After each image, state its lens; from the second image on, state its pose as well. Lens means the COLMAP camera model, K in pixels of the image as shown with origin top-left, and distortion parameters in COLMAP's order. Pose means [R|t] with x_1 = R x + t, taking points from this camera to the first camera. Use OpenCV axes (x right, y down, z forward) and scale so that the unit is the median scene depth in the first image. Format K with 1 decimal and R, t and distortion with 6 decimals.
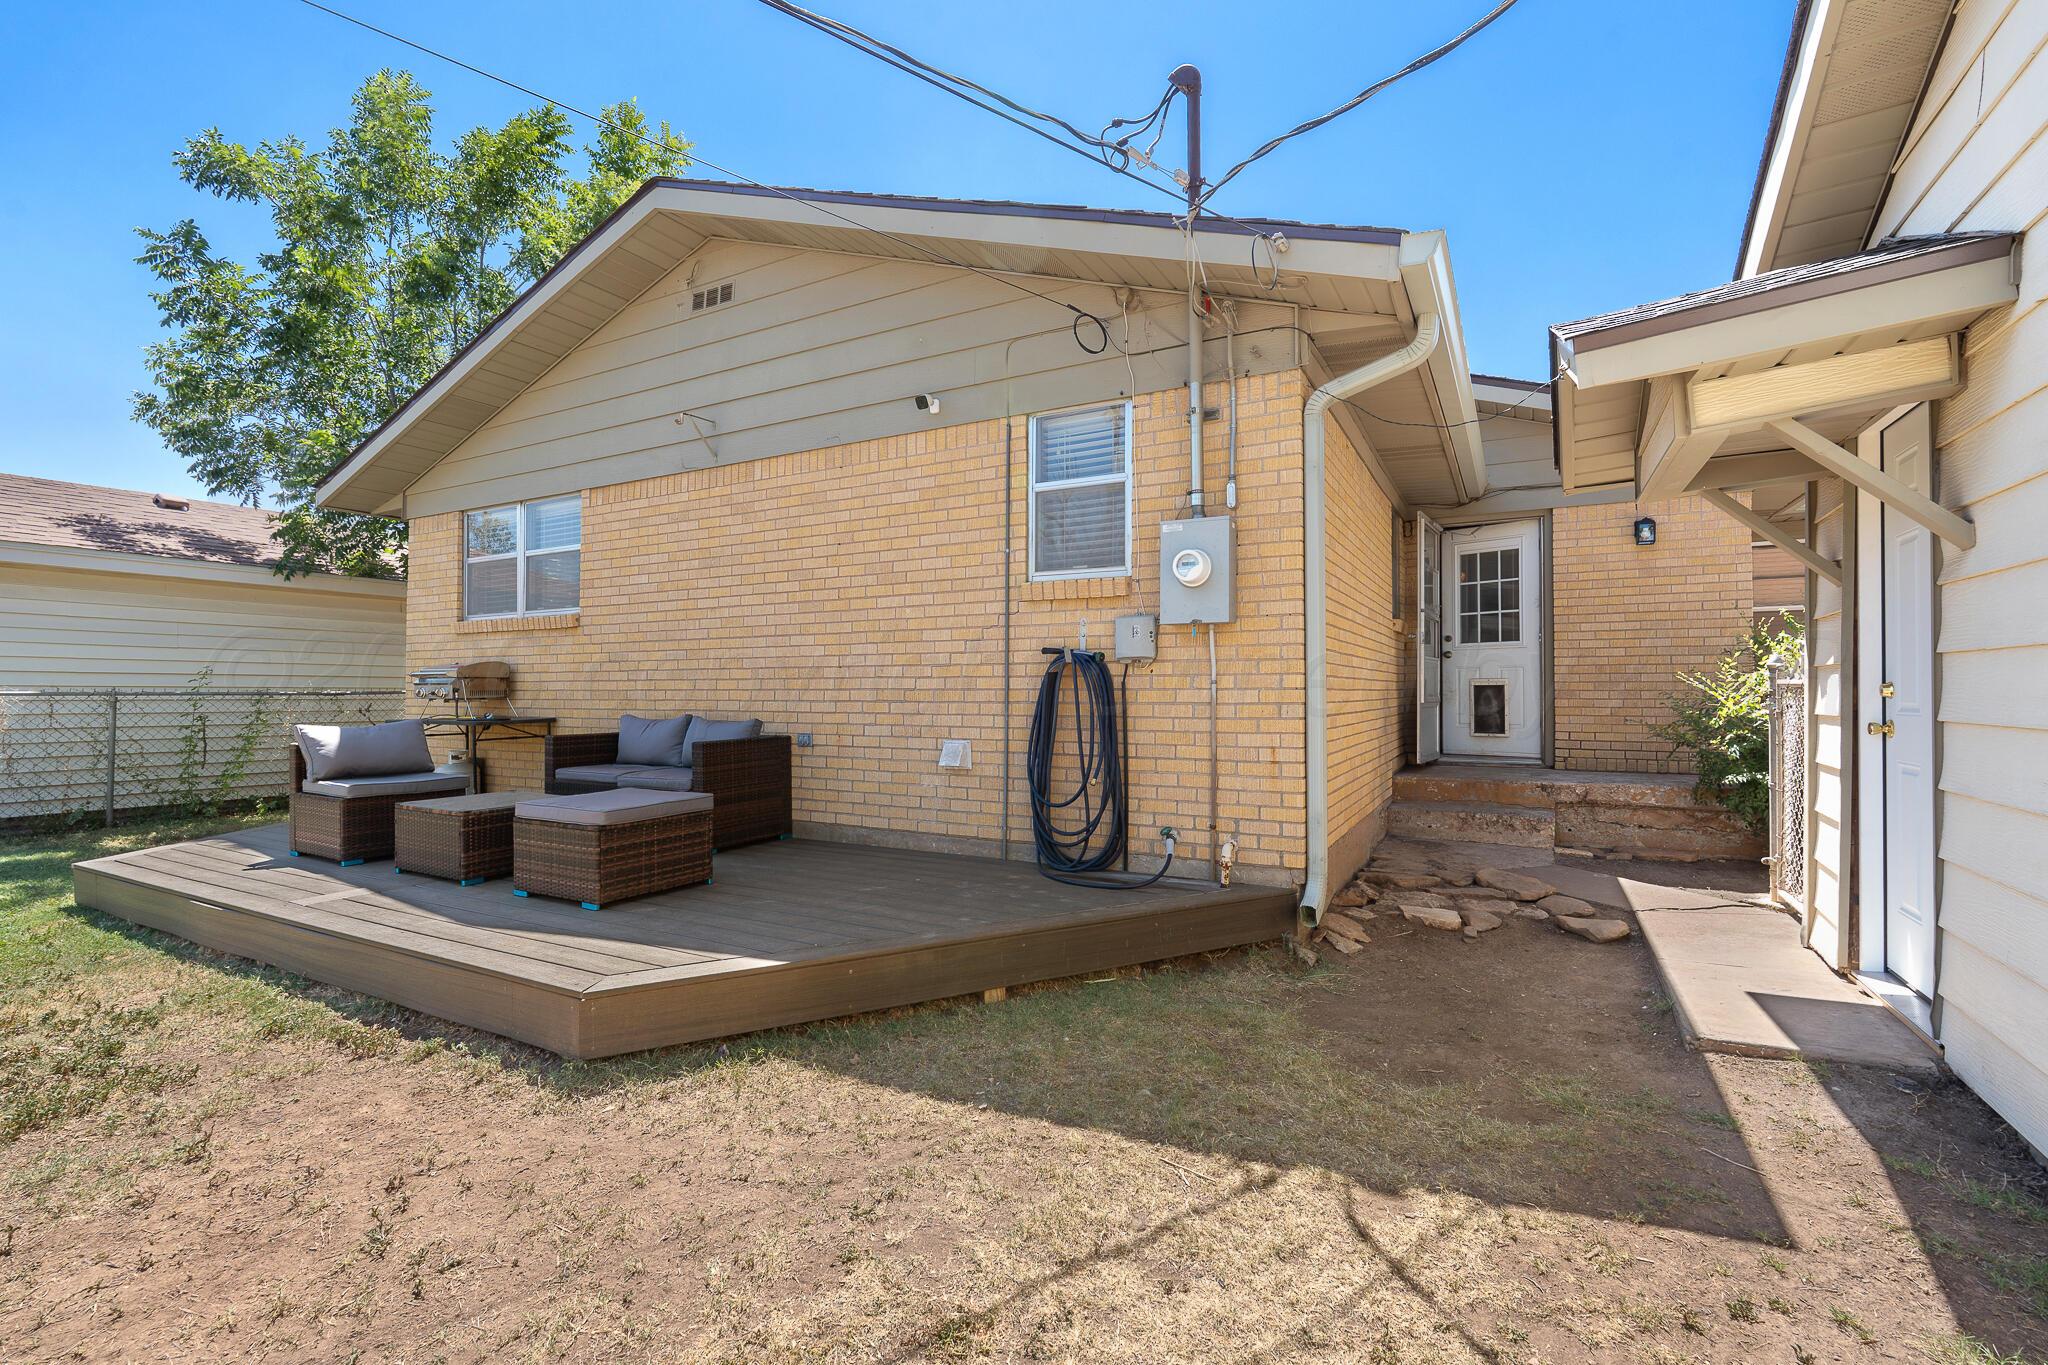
lens RADIAL K [[901.3, 0, 1015.8], [0, 901.3, 680.2], [0, 0, 1]] dist [-0.007297, 0.000749]
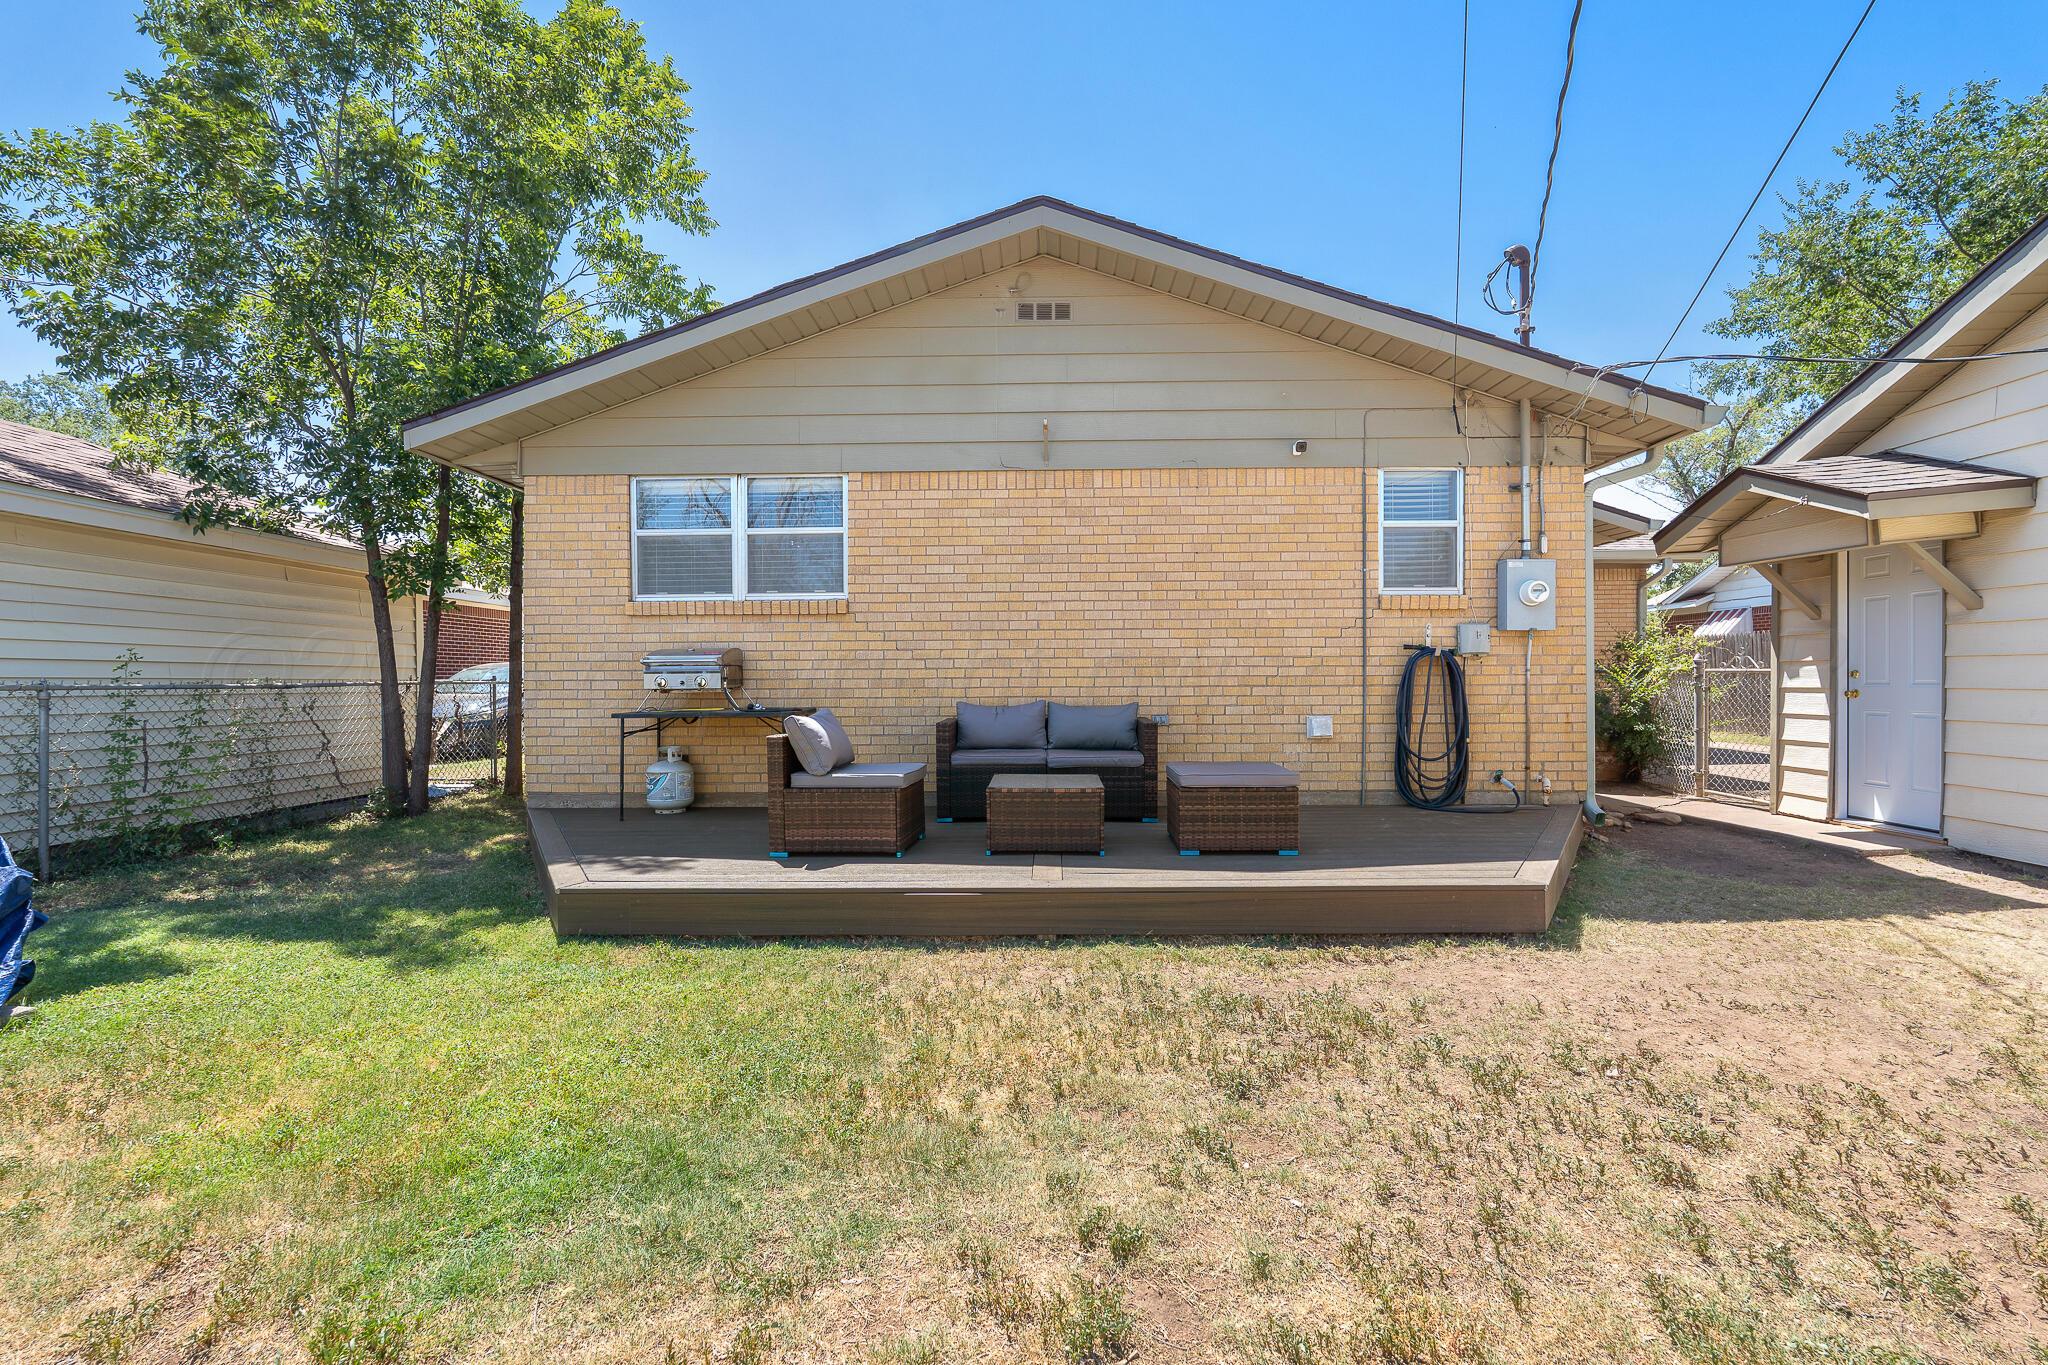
lens RADIAL K [[901.3, 0, 1017.9], [0, 901.3, 684.3], [0, 0, 1]] dist [-0.007297, 0.000749]
pose [[0.886175, -0.006522, 0.463305, -1.004221], [-0.000922, 0.999874, 0.015839, 0.002334], [-0.463350, -0.014464, 0.886057, 0.066399]]
